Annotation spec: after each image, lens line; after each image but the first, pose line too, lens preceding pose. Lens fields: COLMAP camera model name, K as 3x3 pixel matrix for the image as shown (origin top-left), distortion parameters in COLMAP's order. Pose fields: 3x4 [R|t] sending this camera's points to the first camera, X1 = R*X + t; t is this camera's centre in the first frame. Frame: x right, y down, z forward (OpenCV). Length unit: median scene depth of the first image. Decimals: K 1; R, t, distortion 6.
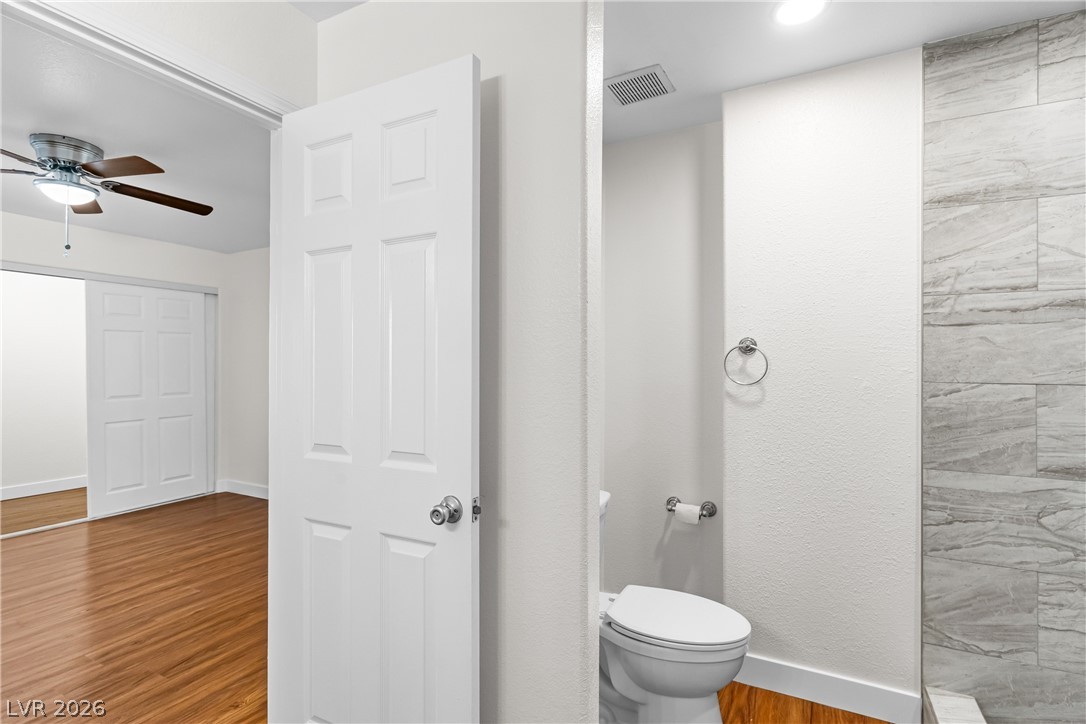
lens RADIAL K [[515.8, 0, 546.2], [0, 515.8, 362.4], [0, 0, 1]] dist [0.002797, -0.000308]
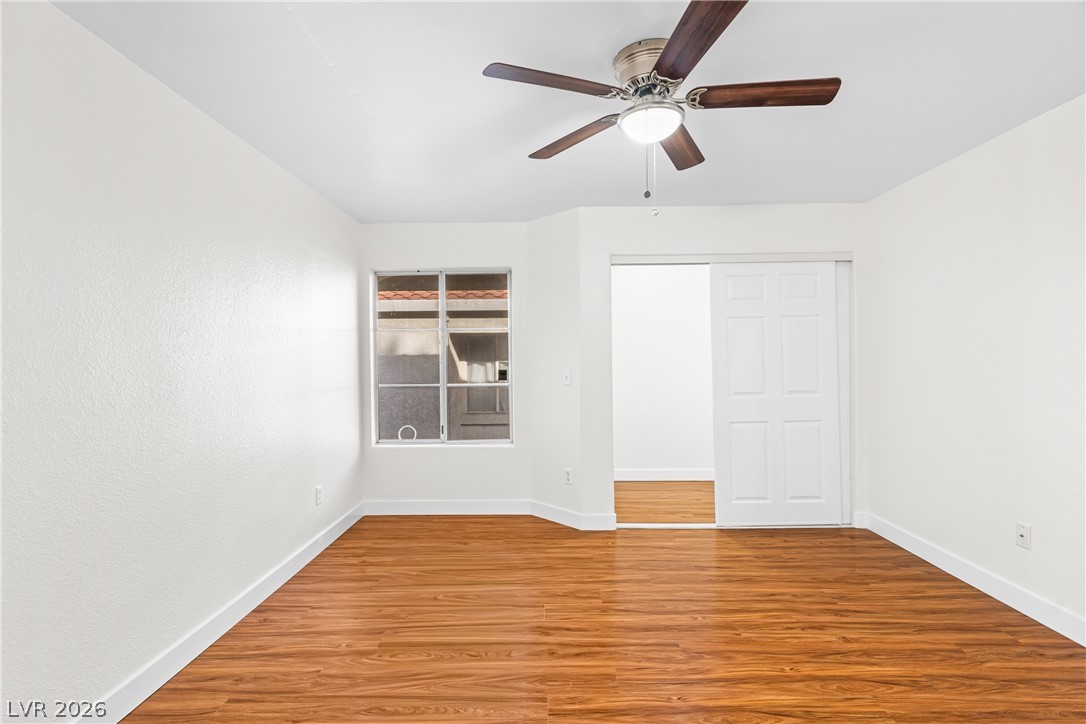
lens RADIAL K [[515.8, 0, 548.7], [0, 515.8, 360.9], [0, 0, 1]] dist [0.002797, -0.000308]
pose [[0.452752, -0.001023, -0.891636, -0.502423], [0.014114, 0.999882, 0.006019, 0.005184], [0.891525, -0.015309, 0.452713, 0.794344]]
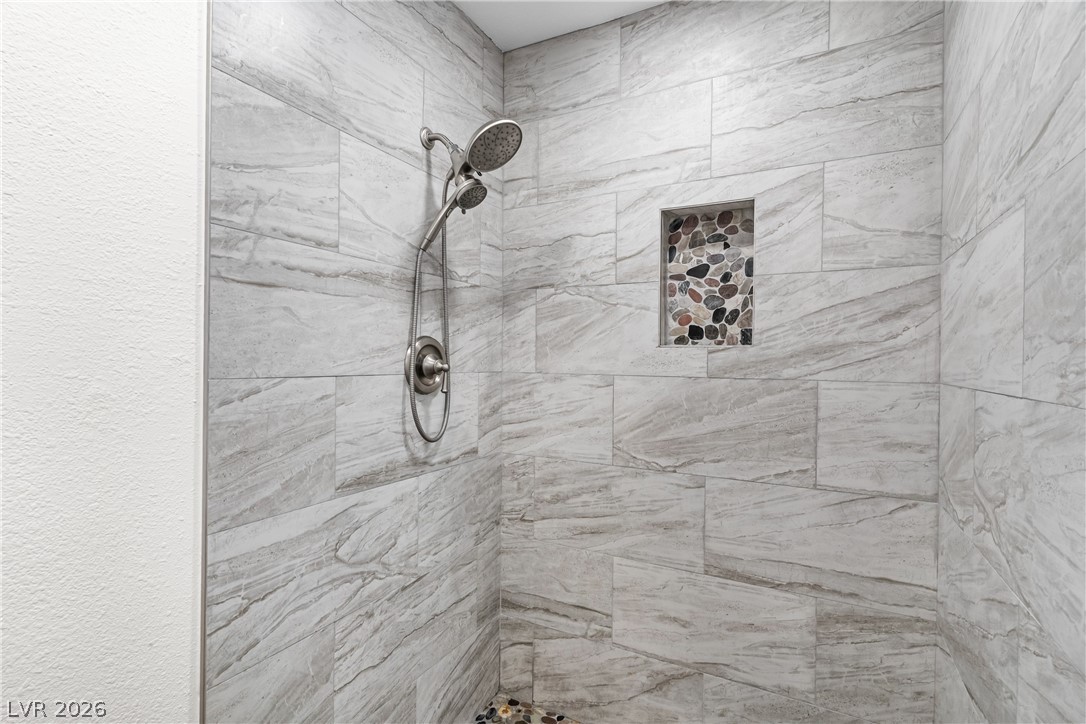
lens RADIAL K [[515.8, 0, 544.4], [0, 515.8, 361.5], [0, 0, 1]] dist [0.002797, -0.000308]
pose [[0.011506, -0.009442, 0.999889, 0.184555], [-0.017435, 0.999802, 0.009642, 0.007735], [-0.999782, -0.017544, 0.011339, 0.646814]]
